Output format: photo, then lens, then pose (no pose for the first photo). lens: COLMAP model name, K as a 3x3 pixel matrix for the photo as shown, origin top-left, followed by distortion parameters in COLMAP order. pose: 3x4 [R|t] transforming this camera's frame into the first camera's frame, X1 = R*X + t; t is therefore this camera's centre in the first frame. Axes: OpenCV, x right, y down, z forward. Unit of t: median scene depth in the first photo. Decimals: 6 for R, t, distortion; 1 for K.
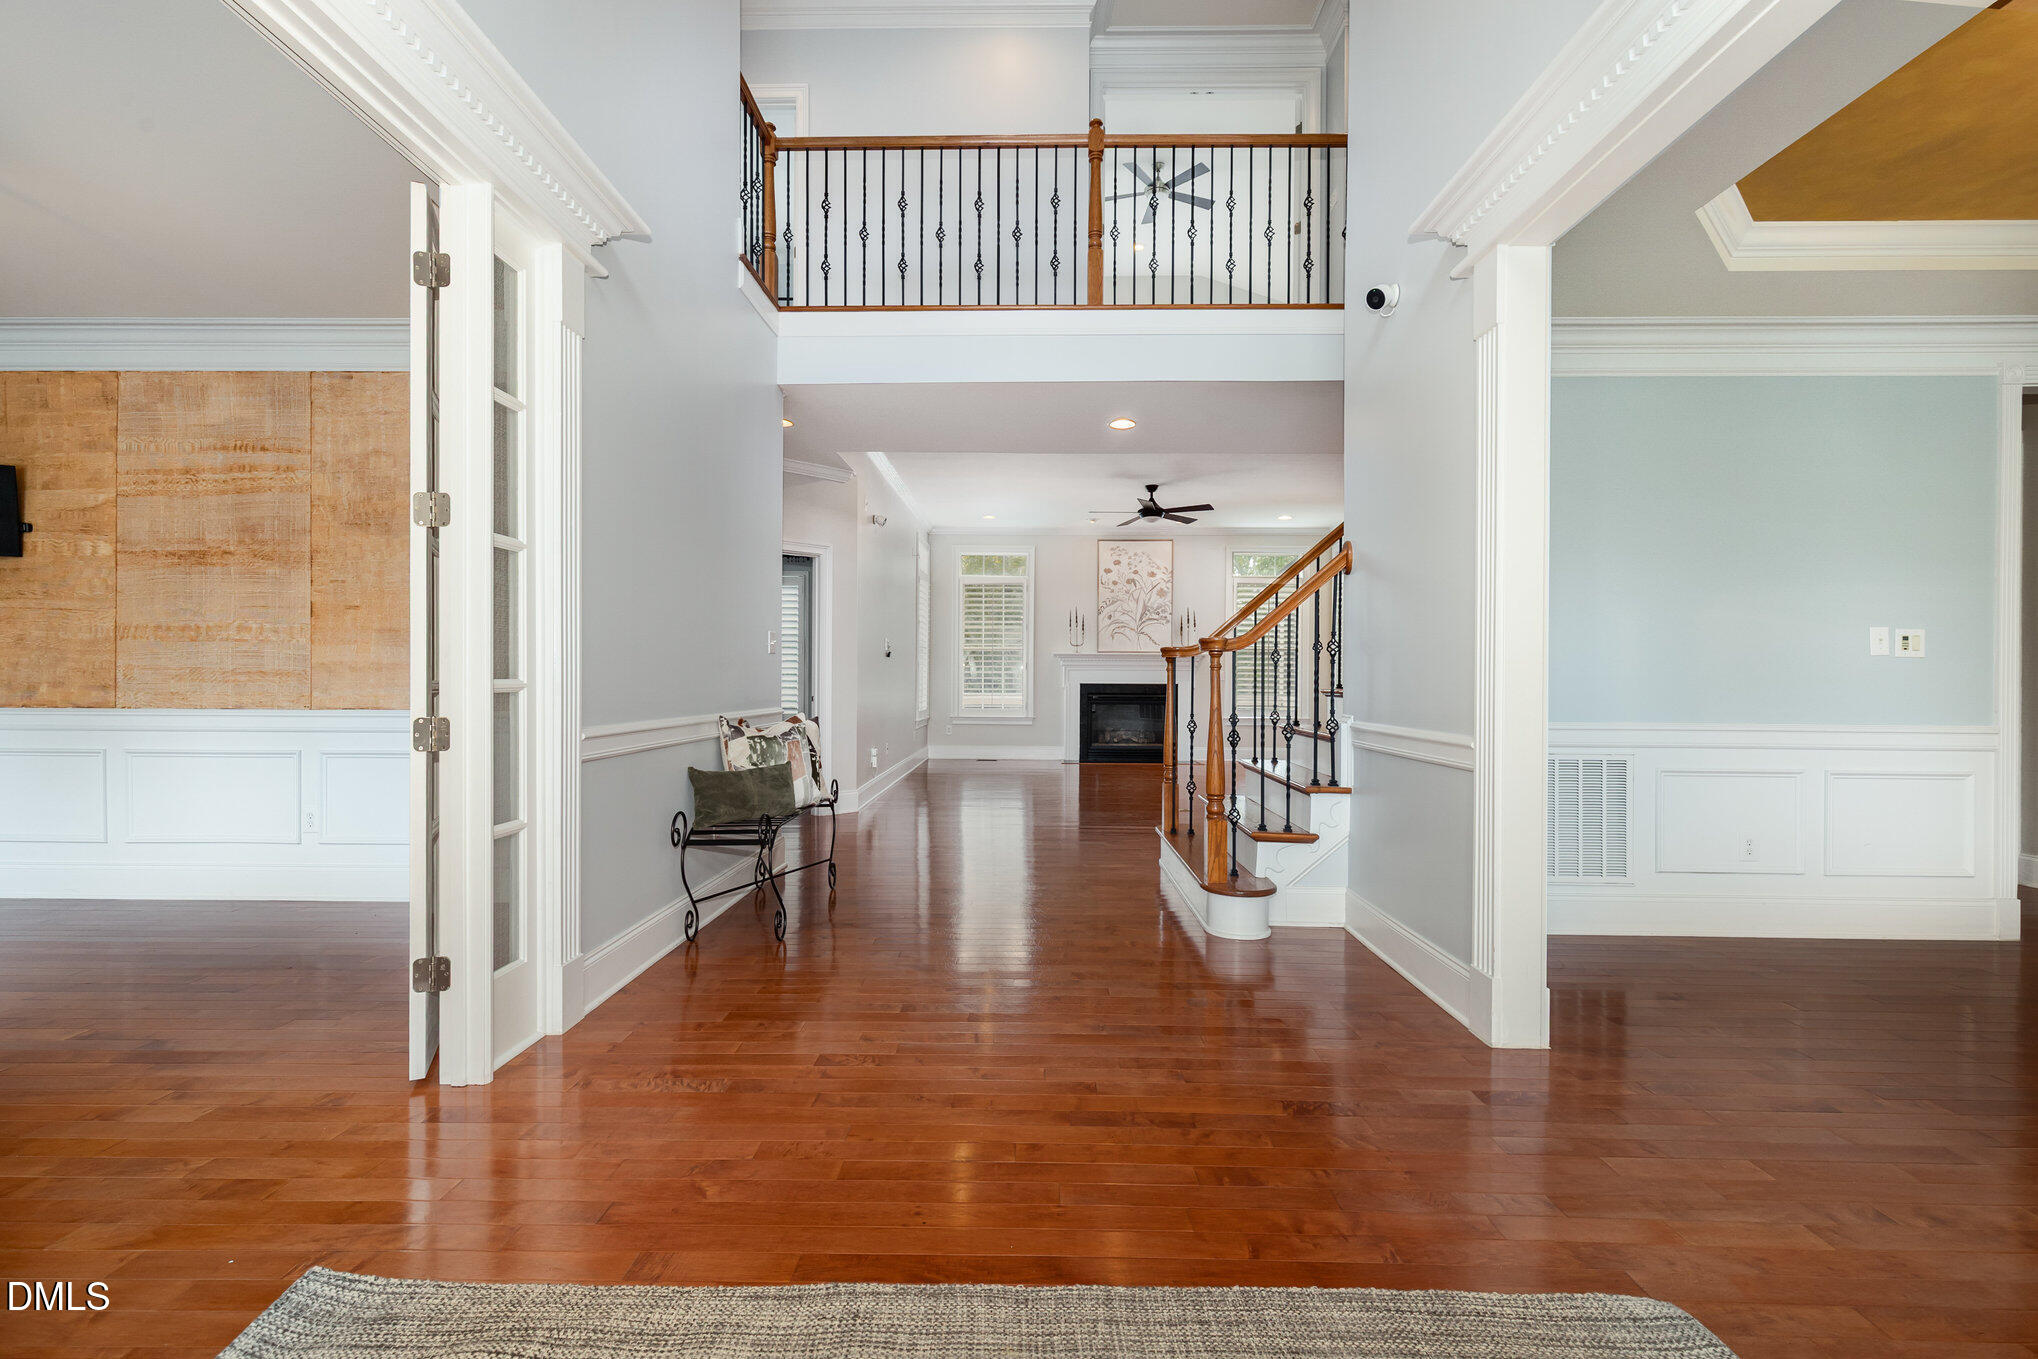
lens RADIAL K [[924.8, 0, 1019.0], [0, 924.8, 679.5], [0, 0, 1]] dist [-0.000831, 0.000478]
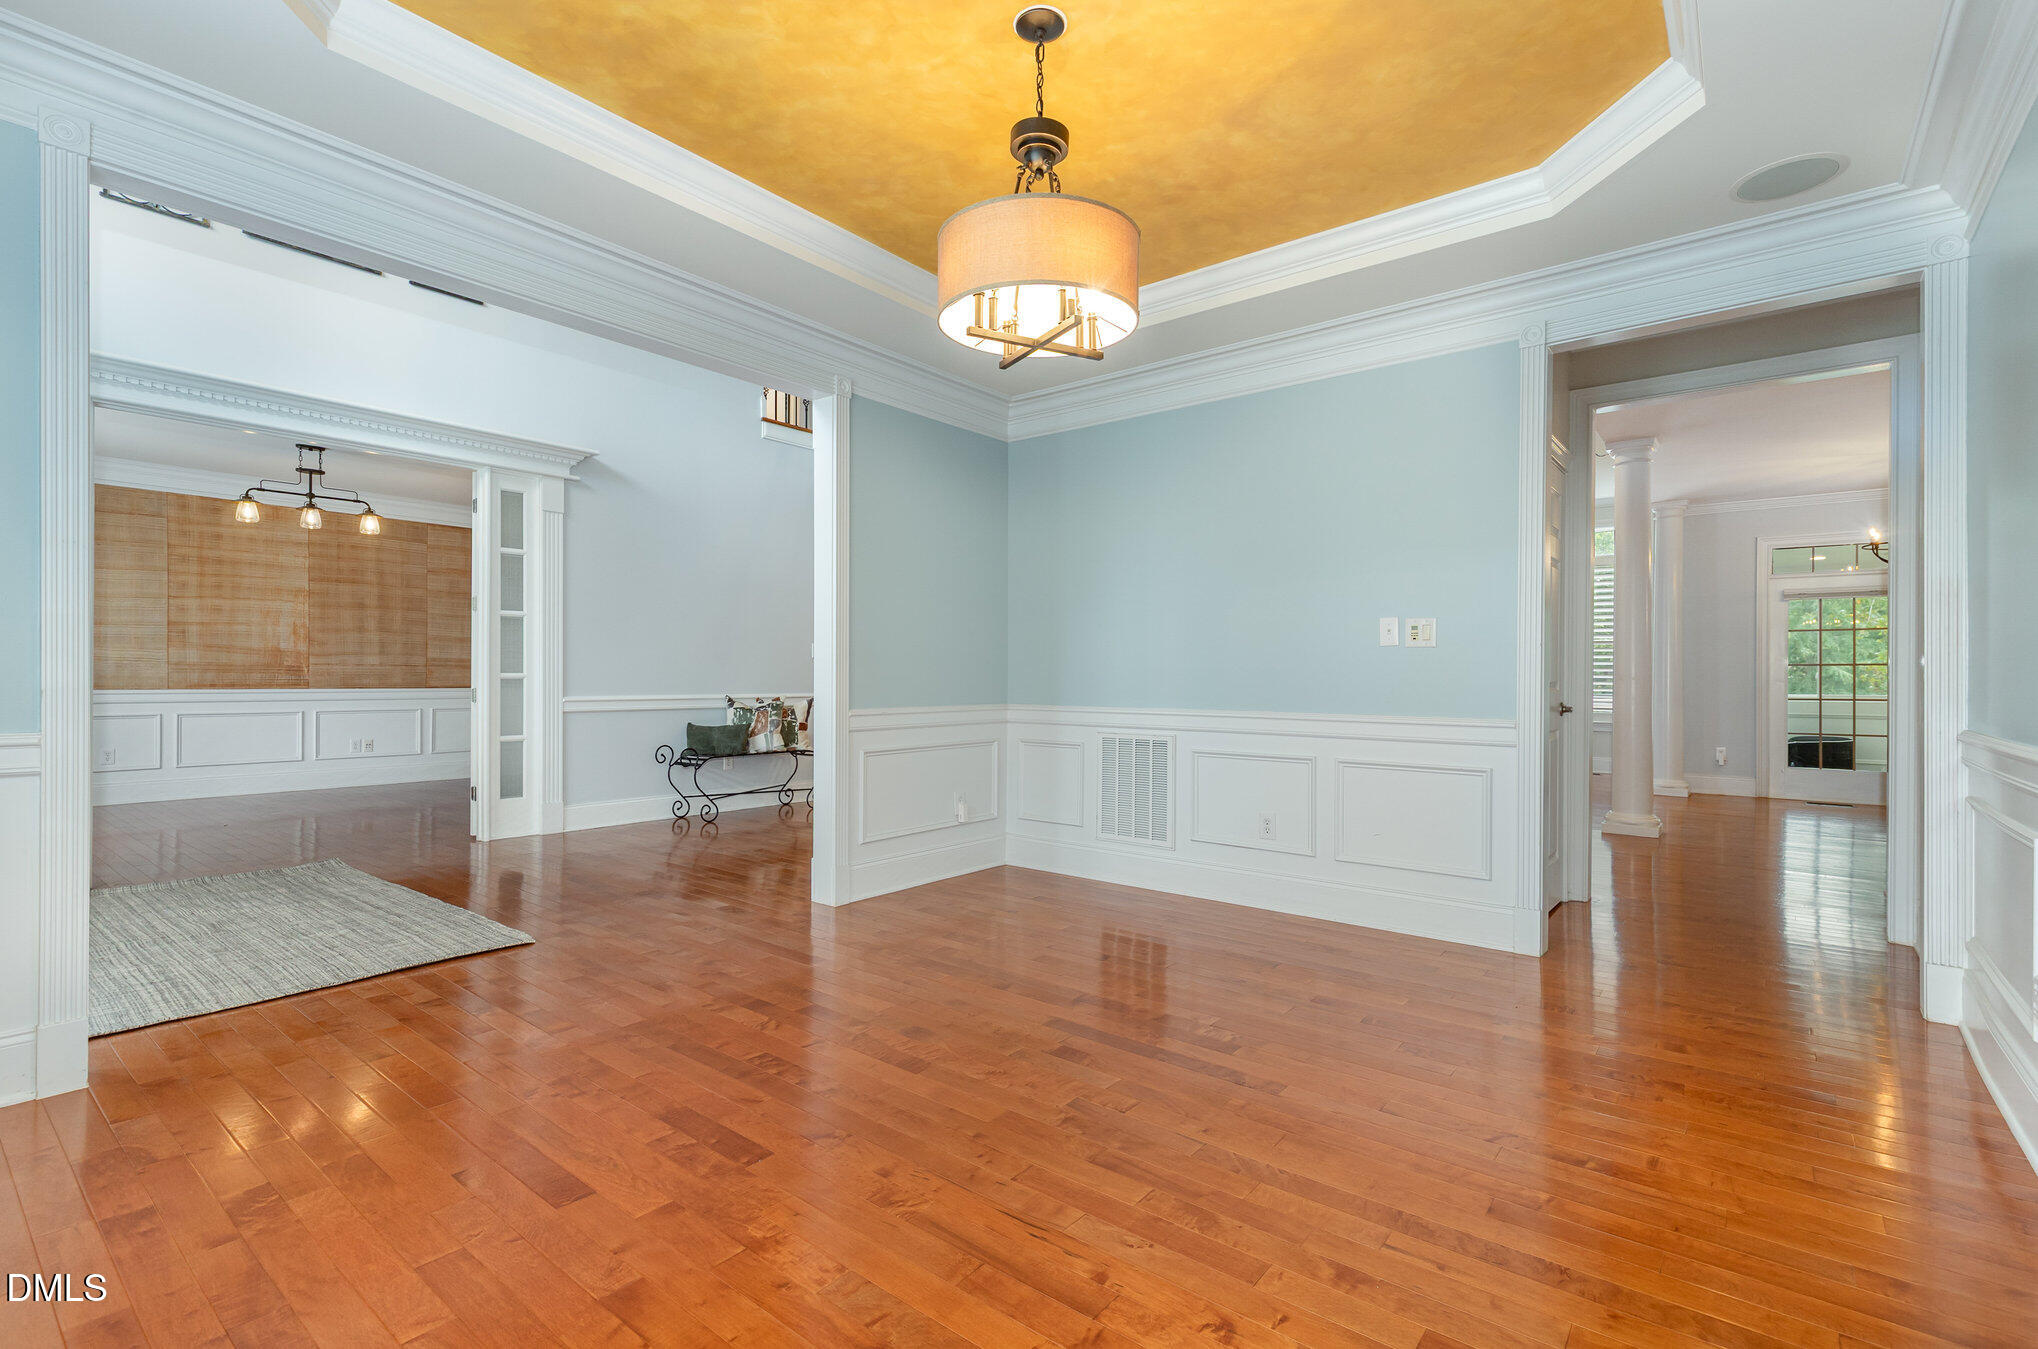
lens RADIAL K [[934.9, 0, 1019.0], [0, 934.9, 674.5], [0, 0, 1]] dist [0.000791, 0.000323]
pose [[0.789152, -0.003562, -0.614188, 1.237954], [0.000427, 0.999986, -0.005251, 0.010063], [0.614198, 0.003881, 0.789142, -0.042078]]
